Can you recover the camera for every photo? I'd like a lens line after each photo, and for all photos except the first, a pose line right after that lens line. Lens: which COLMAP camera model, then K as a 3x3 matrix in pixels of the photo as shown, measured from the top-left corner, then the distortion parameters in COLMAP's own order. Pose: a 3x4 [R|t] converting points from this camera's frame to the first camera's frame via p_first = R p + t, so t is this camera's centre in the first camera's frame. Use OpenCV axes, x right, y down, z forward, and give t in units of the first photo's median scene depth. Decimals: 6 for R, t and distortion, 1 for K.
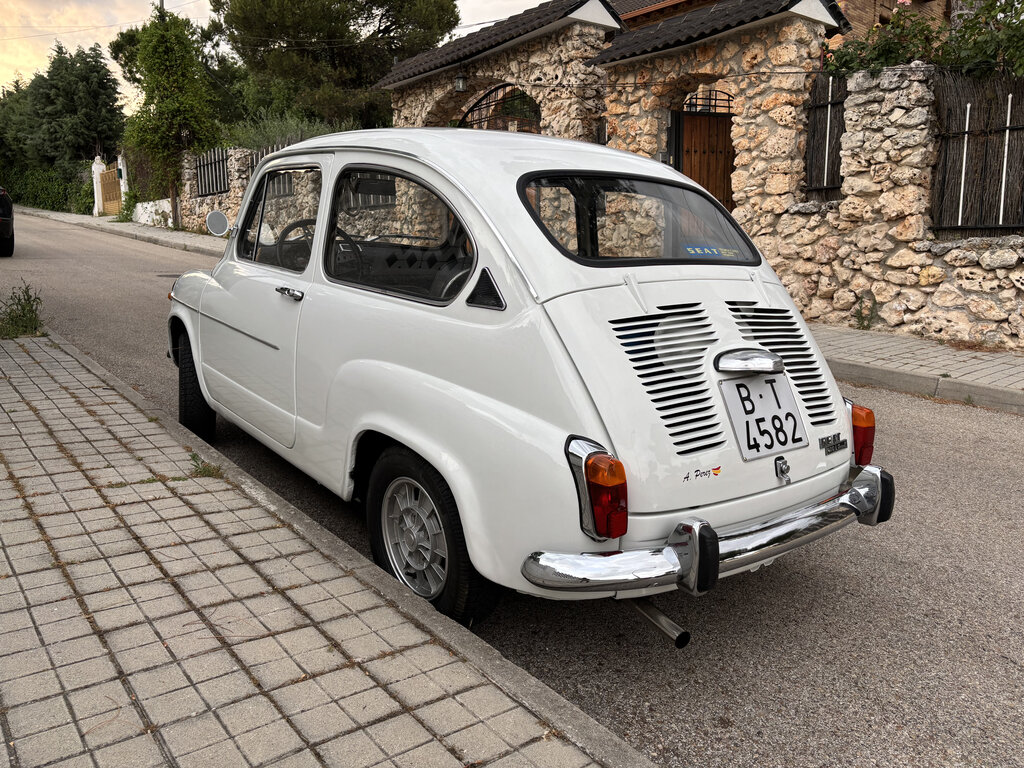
lens RADIAL K [[776.6, 0, 507.6], [0, 776.6, 388.5], [0, 0, 1]] dist [0.063723, -0.067567]
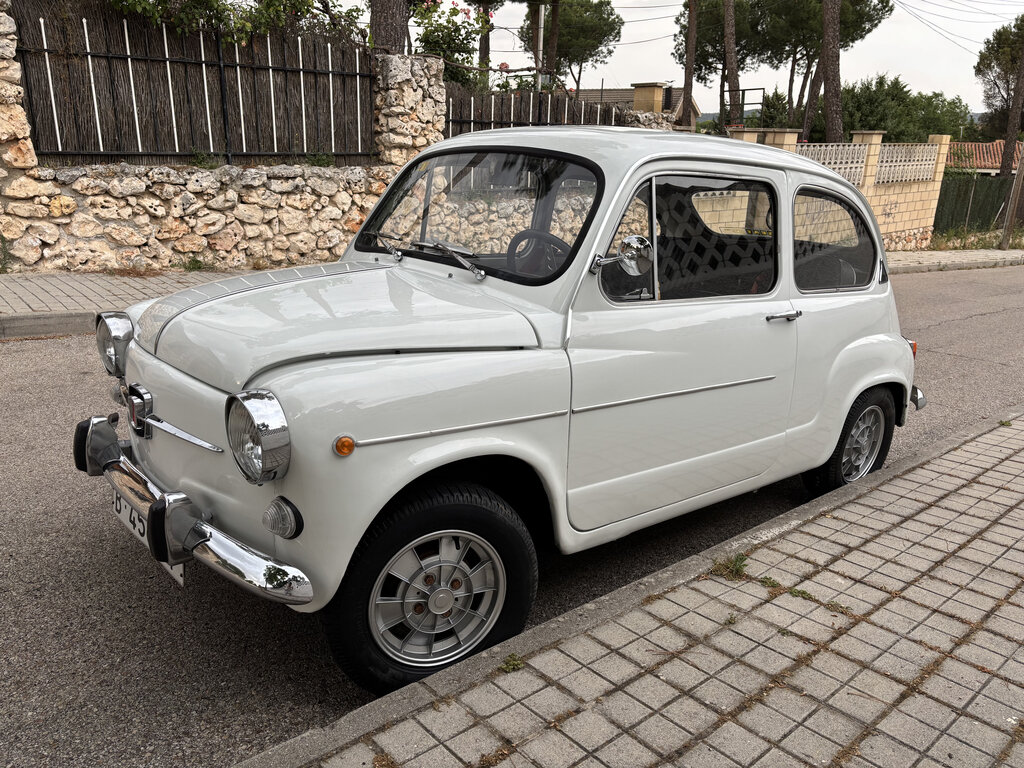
lens RADIAL K [[776.6, 0, 507.6], [0, 776.6, 386.5], [0, 0, 1]] dist [0.063723, -0.067567]
pose [[-0.059585, -0.296443, 0.953190, -0.484589], [0.148205, 0.941677, 0.302126, -0.153496], [-0.987160, 0.159270, -0.012175, 0.546093]]
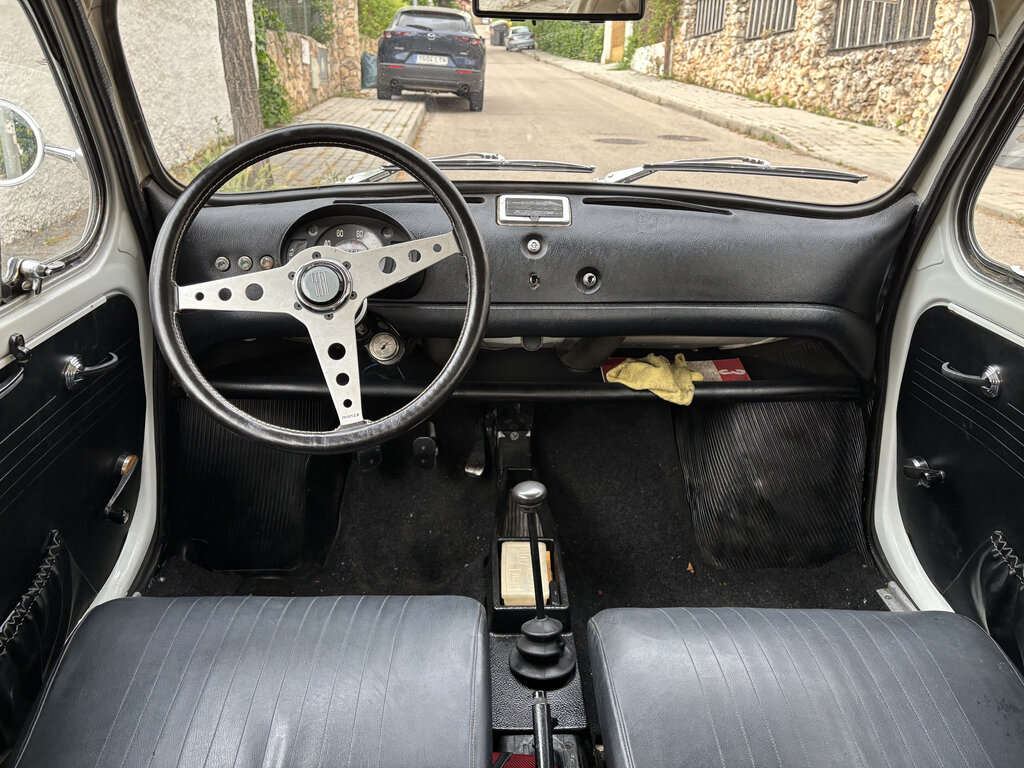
lens RADIAL K [[776.6, 0, 505.7], [0, 776.6, 379.3], [0, 0, 1]] dist [0.063723, -0.067567]
pose [[0.809611, 0.206286, -0.549523, -0.009768], [-0.108659, 0.972700, 0.205055, -0.098094], [0.576821, -0.106304, 0.809924, 0.406277]]
